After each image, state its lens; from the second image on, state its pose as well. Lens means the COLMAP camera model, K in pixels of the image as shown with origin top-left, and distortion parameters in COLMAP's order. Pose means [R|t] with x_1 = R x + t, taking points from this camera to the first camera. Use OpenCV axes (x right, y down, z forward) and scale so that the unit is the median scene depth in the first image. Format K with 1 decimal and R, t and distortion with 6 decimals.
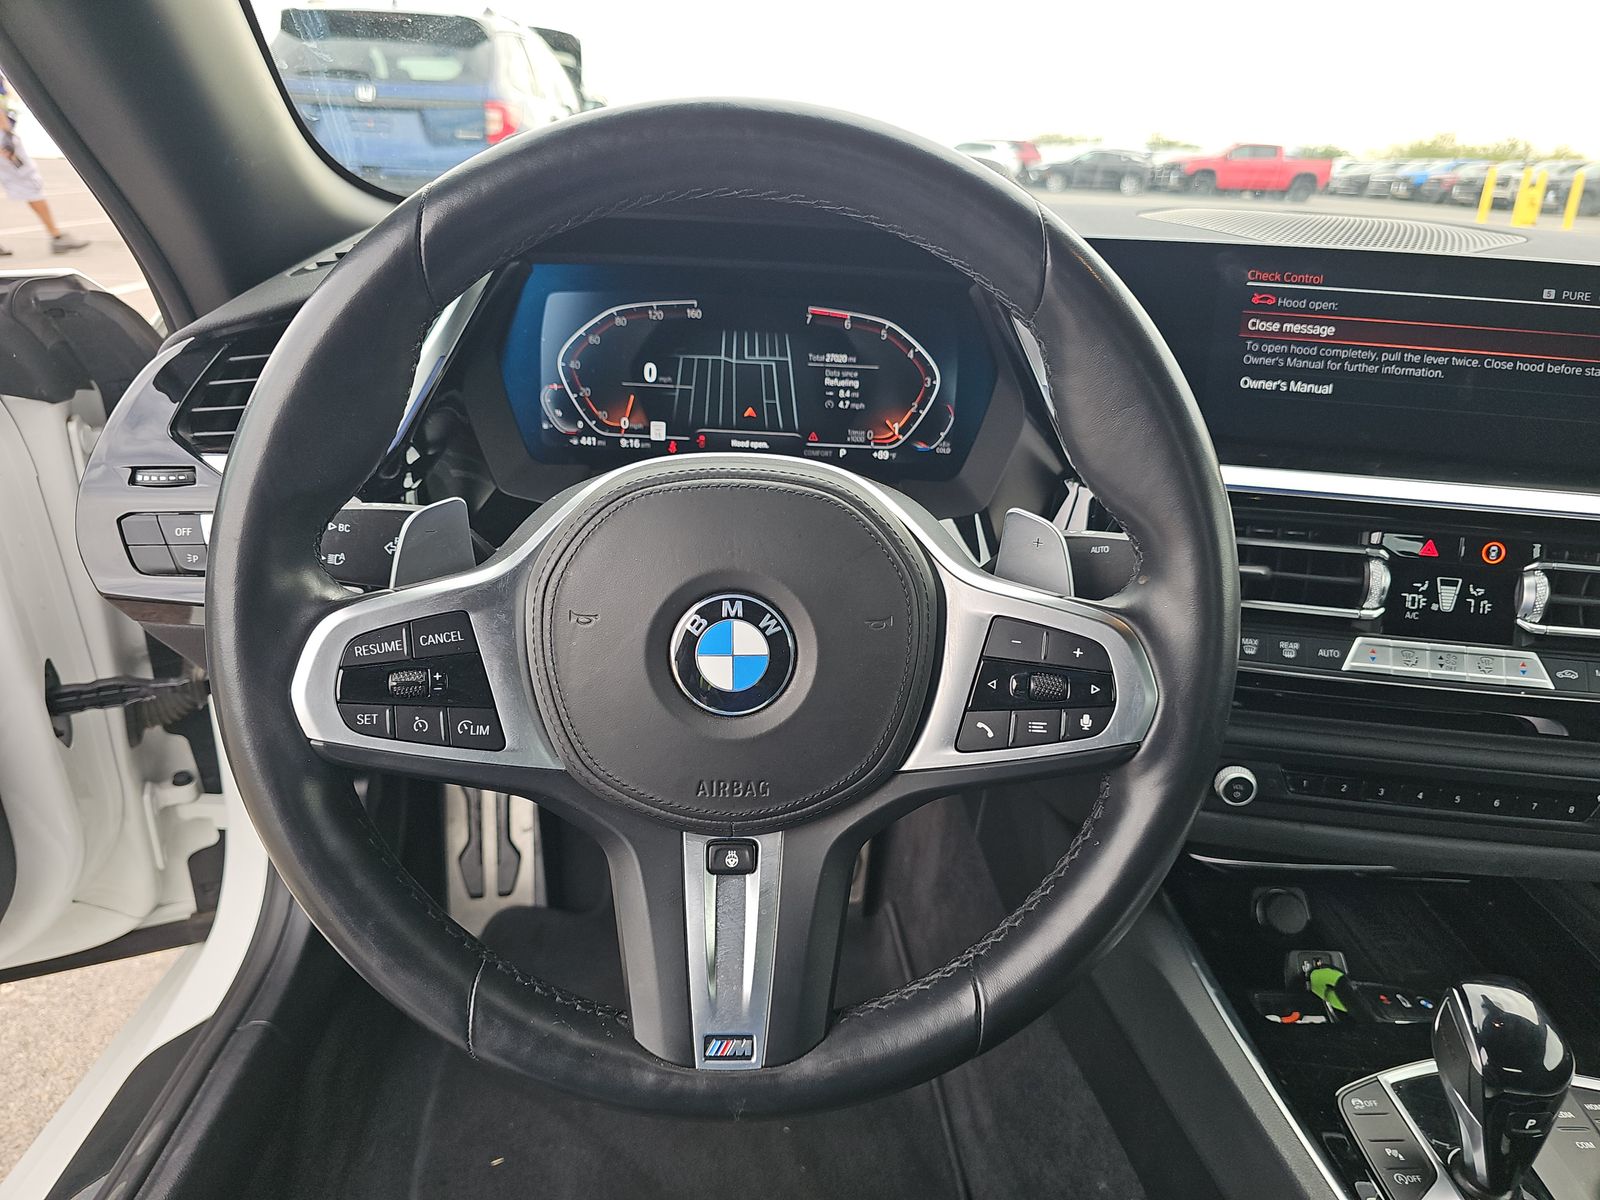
lens RADIAL K [[1062.4, 0, 793.2], [0, 1062.4, 618.5], [0, 0, 1]] dist [0.080471, -0.128096]
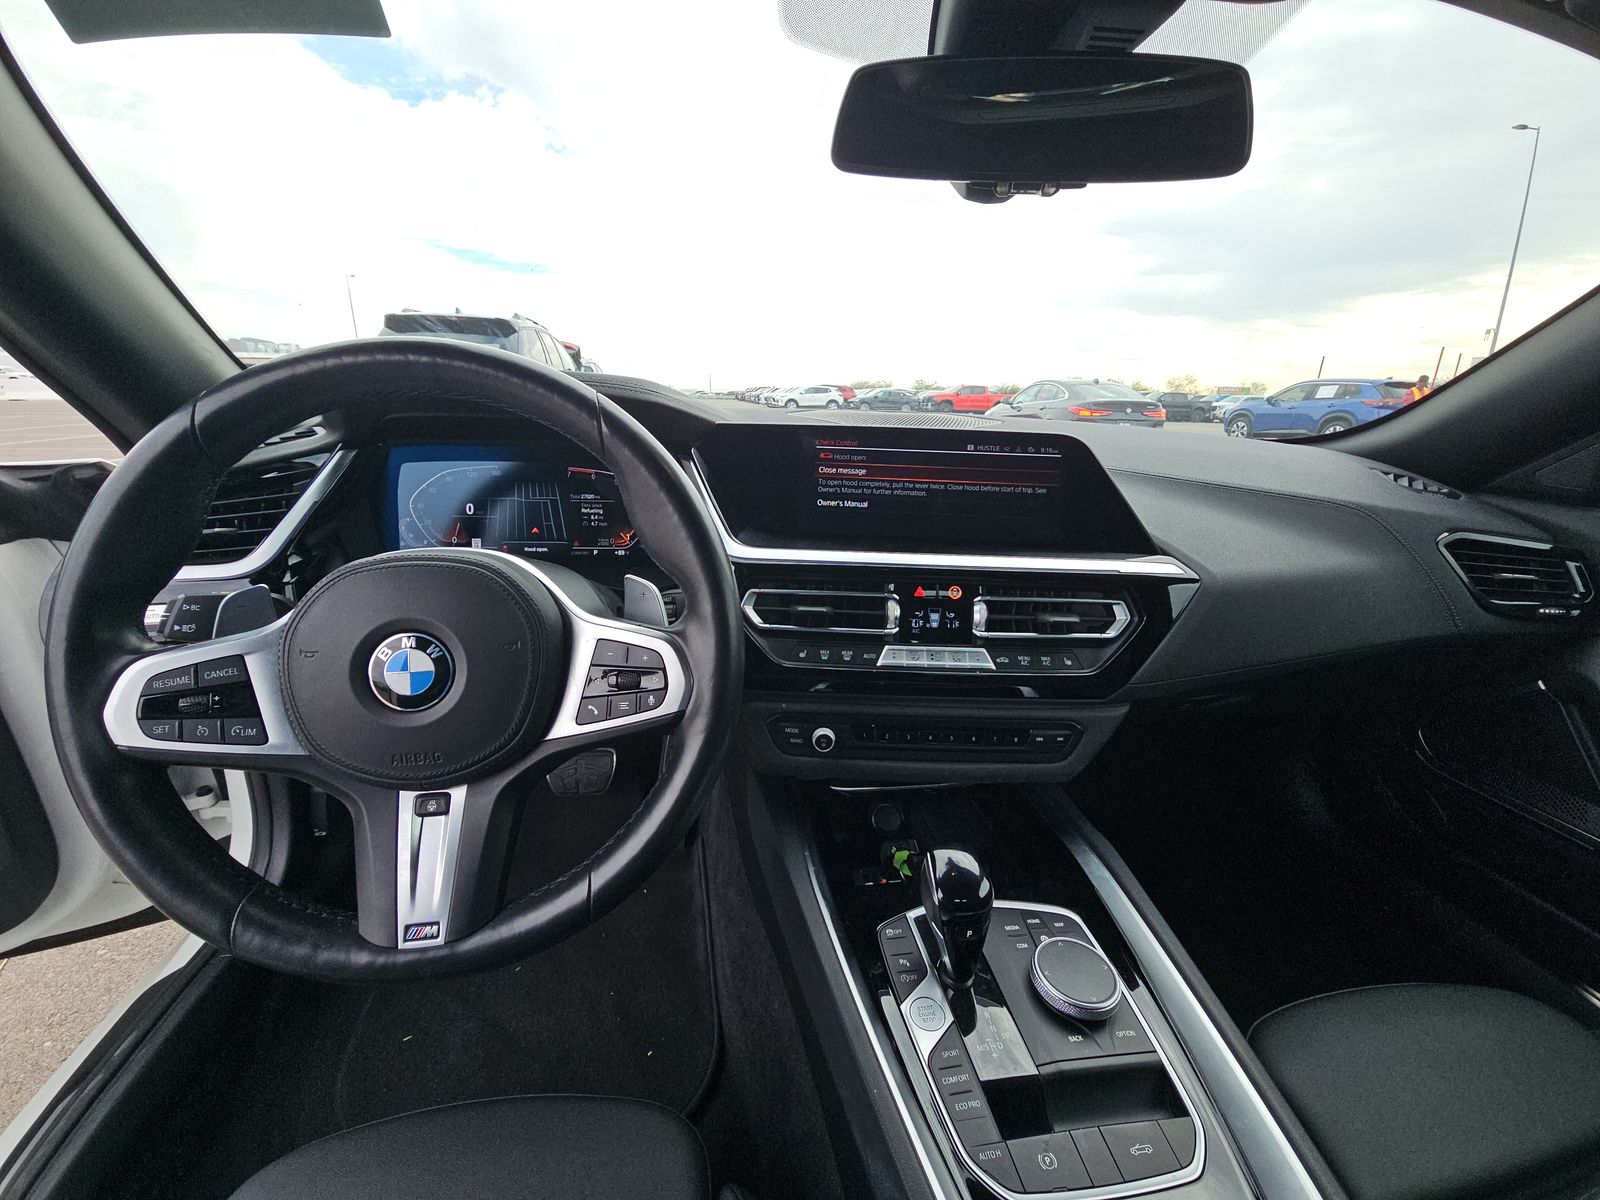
lens RADIAL K [[647.9, 0, 800.0], [0, 647.9, 600.0], [0, 0, 1]] dist [0.017436, -0.009738]
pose [[0.994005, -0.048789, 0.097841, 0.287133], [0.058705, 0.993135, -0.101177, 0.040460], [-0.092233, 0.106314, 0.990046, -0.011682]]
